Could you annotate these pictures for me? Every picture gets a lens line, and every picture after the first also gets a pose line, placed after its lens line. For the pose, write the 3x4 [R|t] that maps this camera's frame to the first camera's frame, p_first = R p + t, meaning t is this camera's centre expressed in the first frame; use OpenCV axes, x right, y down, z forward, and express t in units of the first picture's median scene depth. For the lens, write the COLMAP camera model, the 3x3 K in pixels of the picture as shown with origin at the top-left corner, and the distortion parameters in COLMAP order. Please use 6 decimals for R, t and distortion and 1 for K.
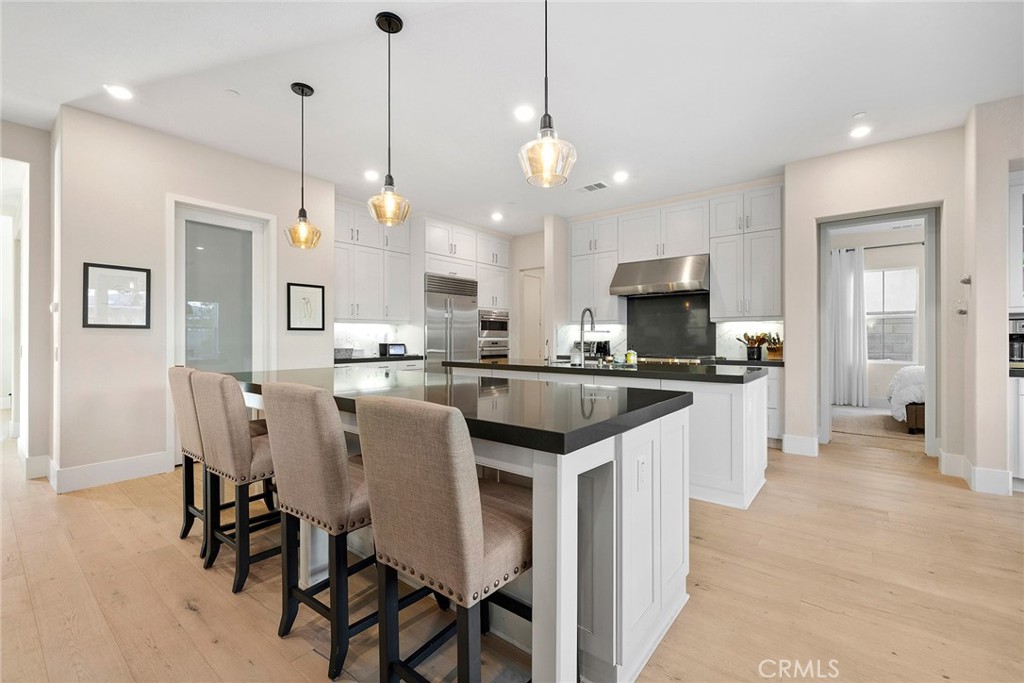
lens RADIAL K [[434.6, 0, 512.0], [0, 434.6, 341.5], [0, 0, 1]] dist [-0.004911, 0.000106]
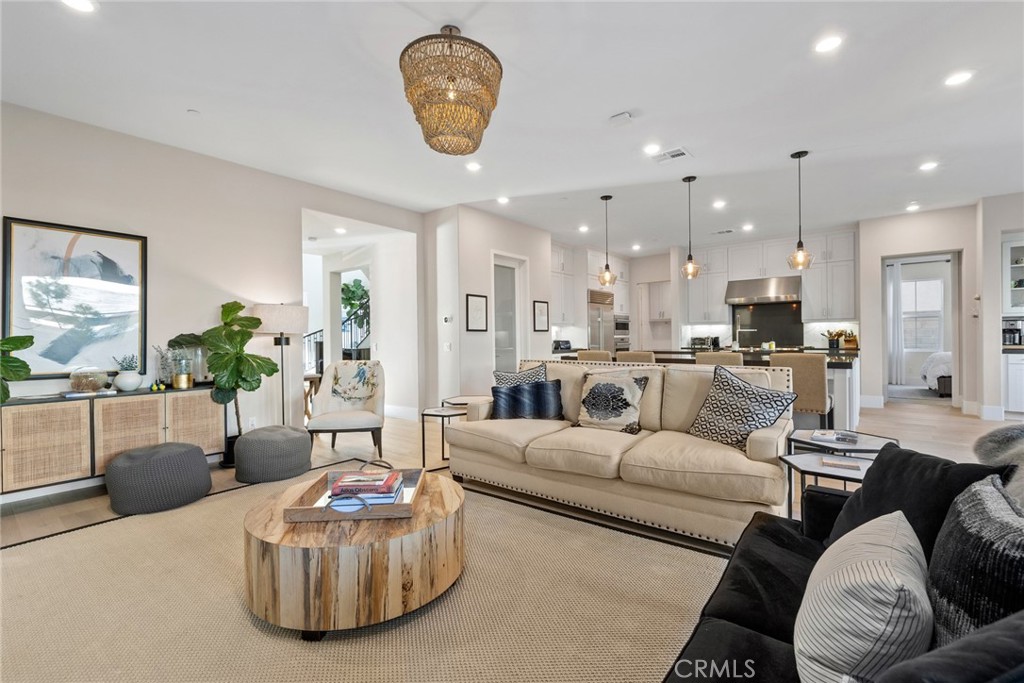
lens RADIAL K [[447.9, 0, 512.0], [0, 447.9, 341.5], [0, 0, 1]] dist [-0.000019, -0.000324]
pose [[0.999936, -0.011241, -0.001546, -0.537295], [0.011246, 0.999932, 0.002951, 0.003218], [0.001513, -0.002969, 0.999994, -0.527188]]
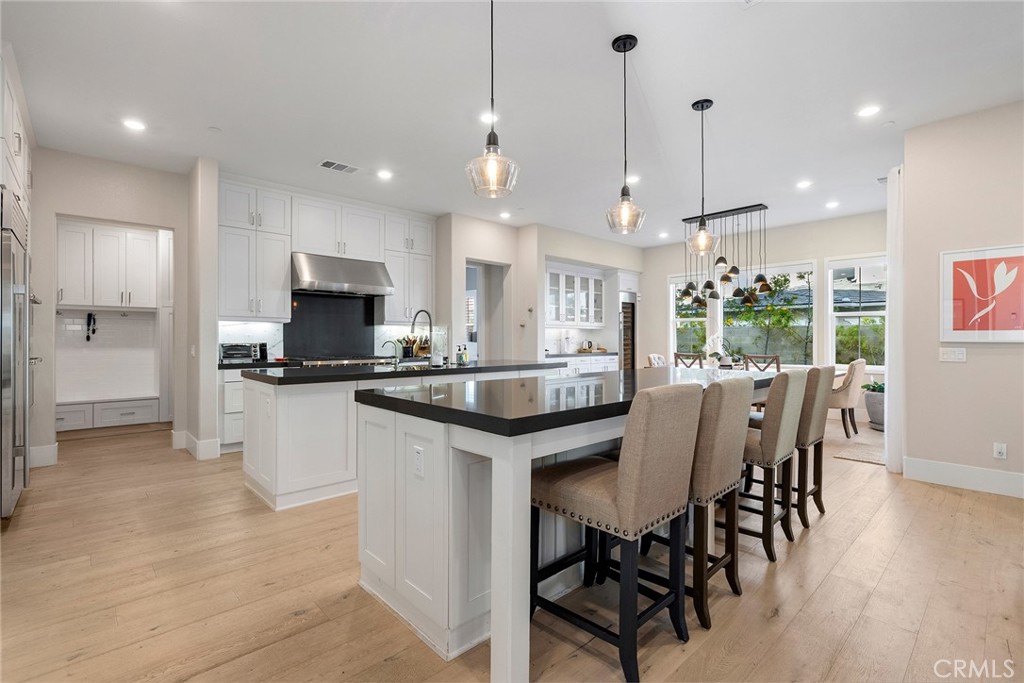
lens RADIAL K [[463.8, 0, 512.0], [0, 463.8, 341.5], [0, 0, 1]] dist [0.000318, 0.000016]
pose [[0.146761, -0.005107, 0.989159, -0.696954], [0.006450, 0.999970, 0.004206, -0.005559], [-0.989151, 0.005762, 0.146790, 0.523628]]
